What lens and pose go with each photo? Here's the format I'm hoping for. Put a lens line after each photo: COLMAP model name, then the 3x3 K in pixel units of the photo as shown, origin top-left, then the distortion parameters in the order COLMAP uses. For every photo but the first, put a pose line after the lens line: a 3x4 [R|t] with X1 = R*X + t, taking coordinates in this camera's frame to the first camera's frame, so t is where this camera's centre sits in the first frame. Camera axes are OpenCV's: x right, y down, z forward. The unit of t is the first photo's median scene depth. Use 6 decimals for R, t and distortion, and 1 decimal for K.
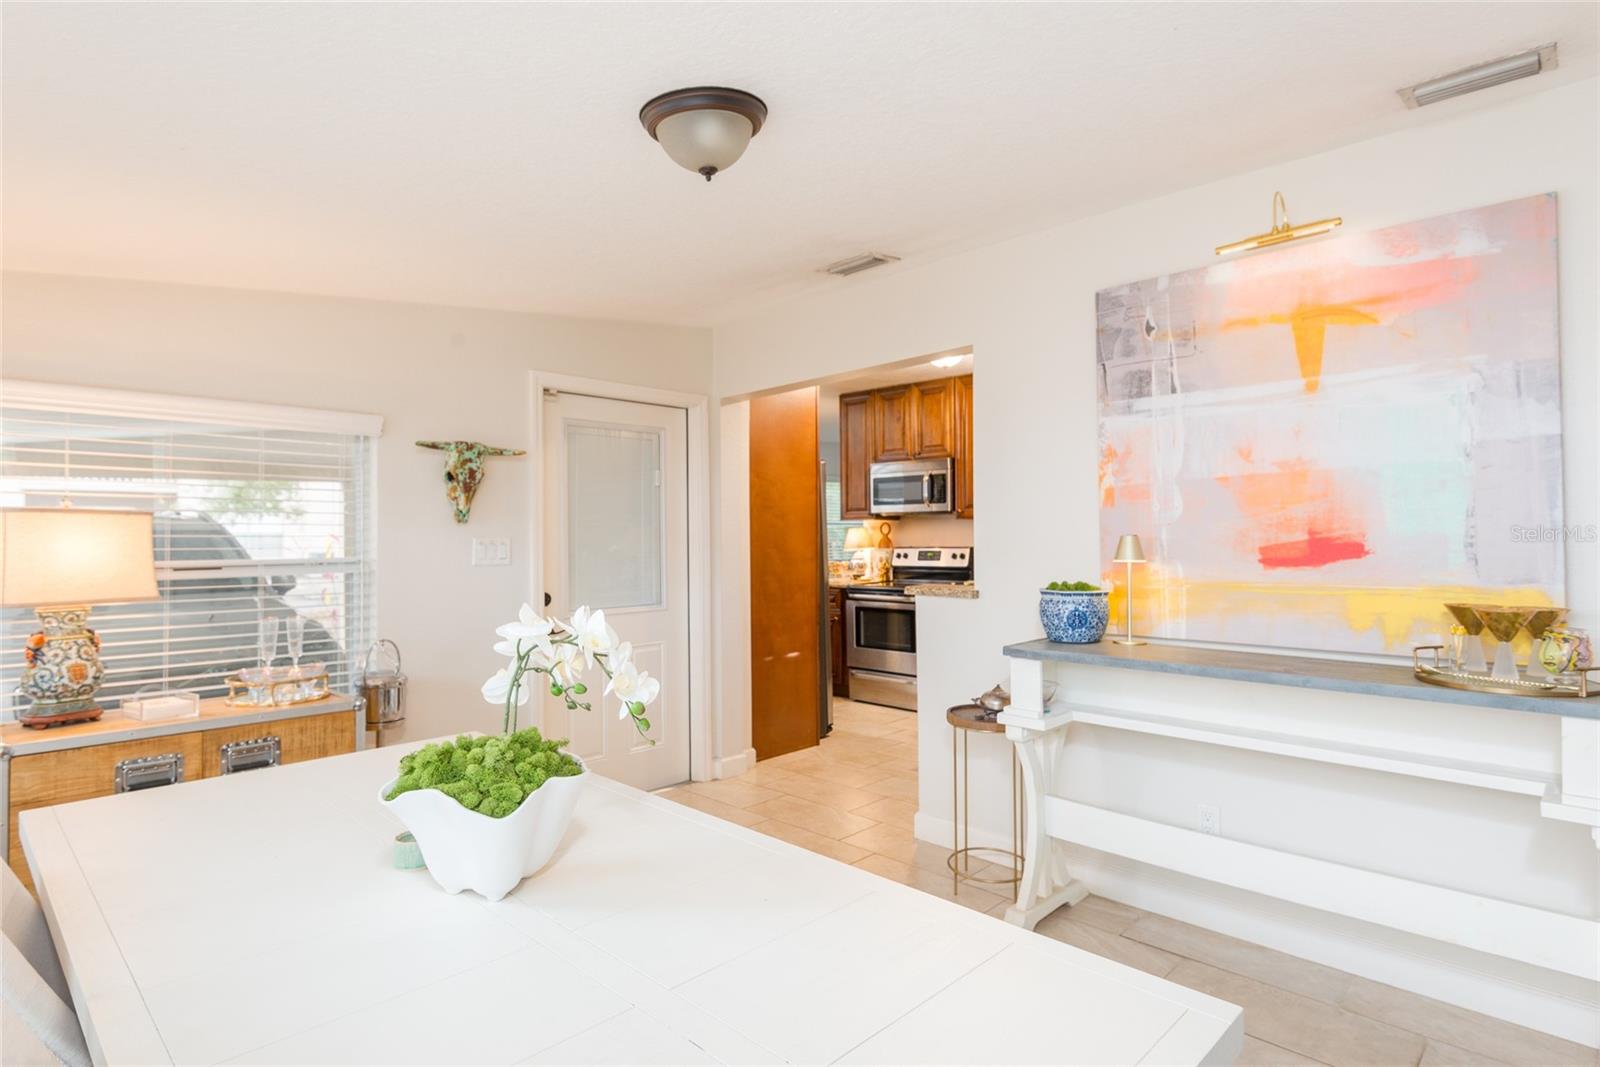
lens RADIAL K [[851.2, 0, 800.9], [0, 851.2, 521.0], [0, 0, 1]] dist [0.018561, 0.000175]
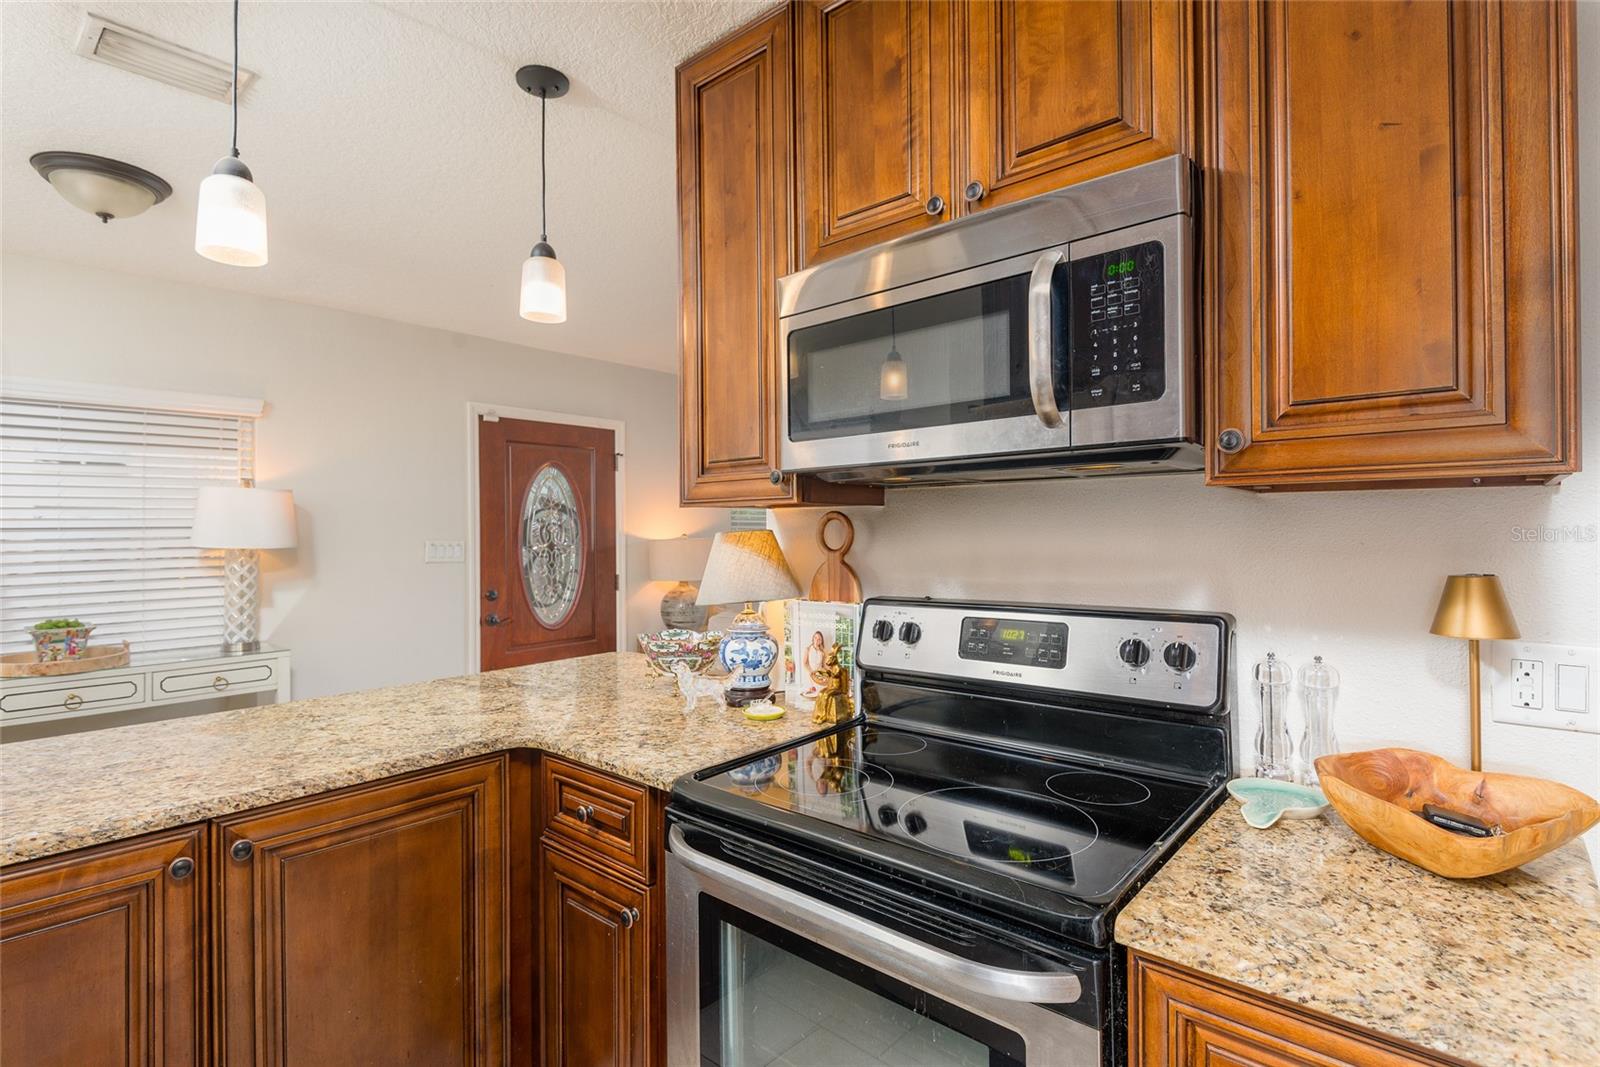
lens RADIAL K [[759.7, 0, 788.6], [0, 759.7, 533.2], [0, 0, 1]] dist [-0.004281, -0.000612]
pose [[0.998776, -0.003368, 0.049344, 0.075054], [0.002736, 0.999913, 0.012871, 0.005809], [-0.049383, -0.012720, 0.998699, 0.787868]]
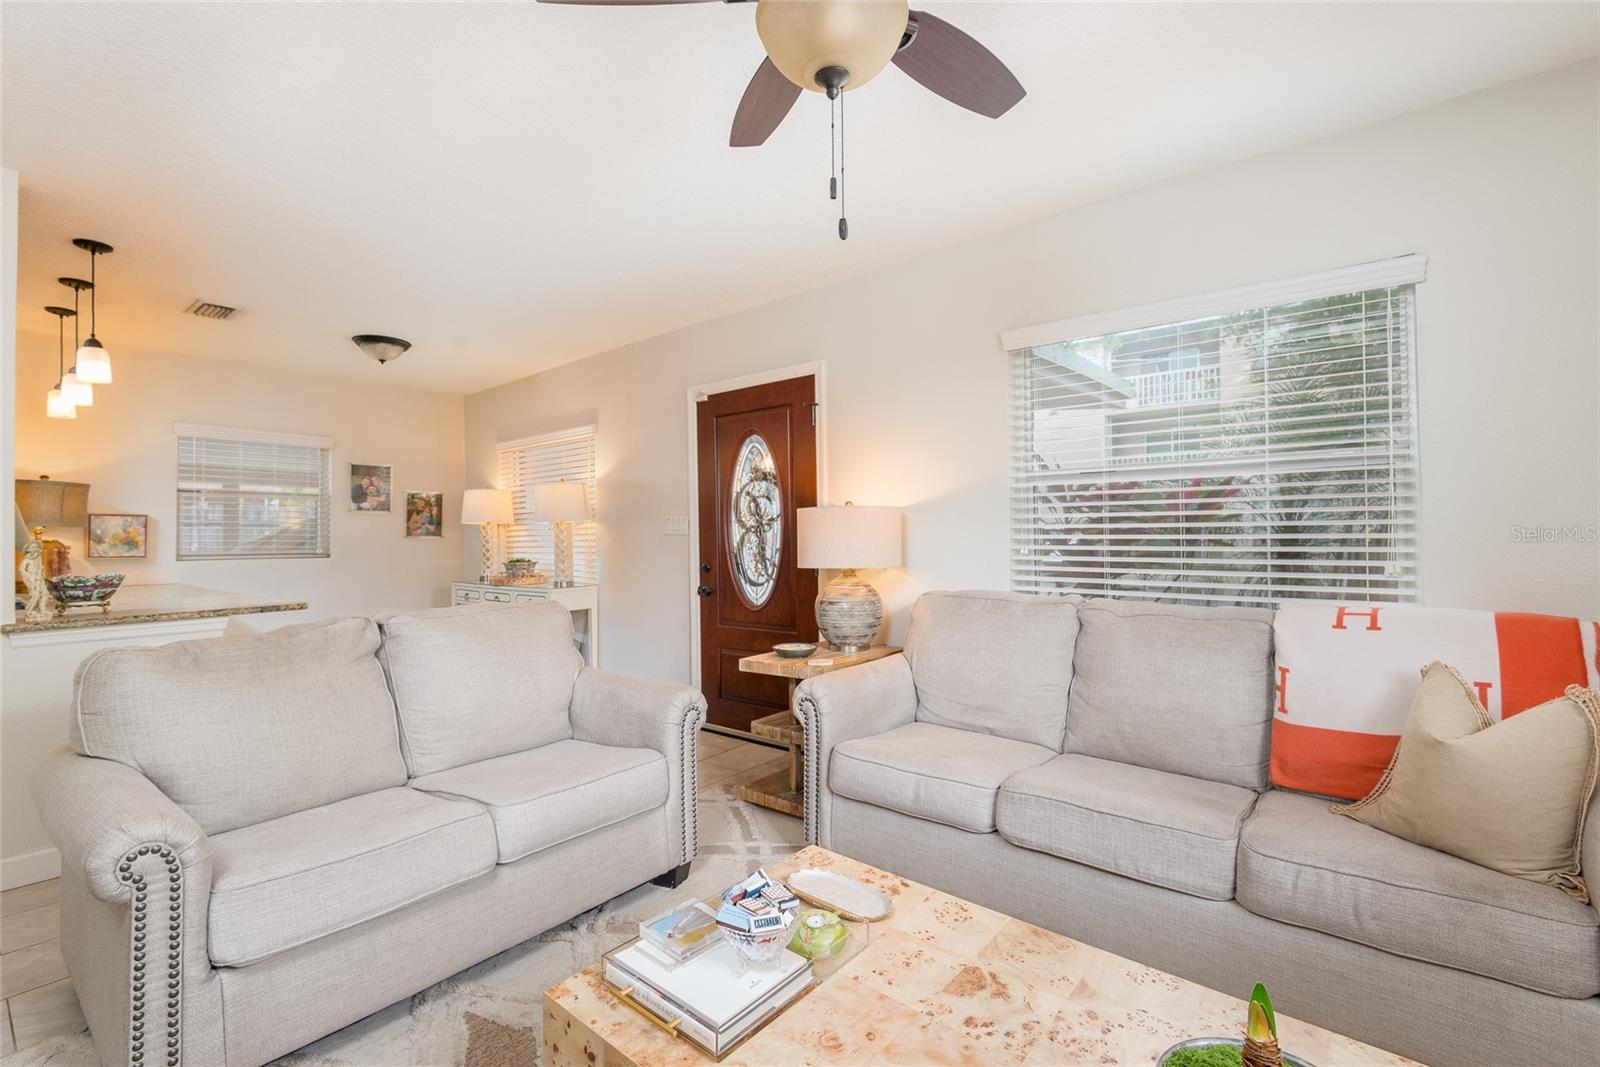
lens RADIAL K [[719.7, 0, 796.6], [0, 719.7, 527.5], [0, 0, 1]] dist [0.005590, 0.000201]
pose [[0.070554, 0.000775, -0.997508, 0.242111], [0.030465, 0.999532, 0.002931, 0.015865], [0.997043, -0.030596, 0.070497, 1.061041]]
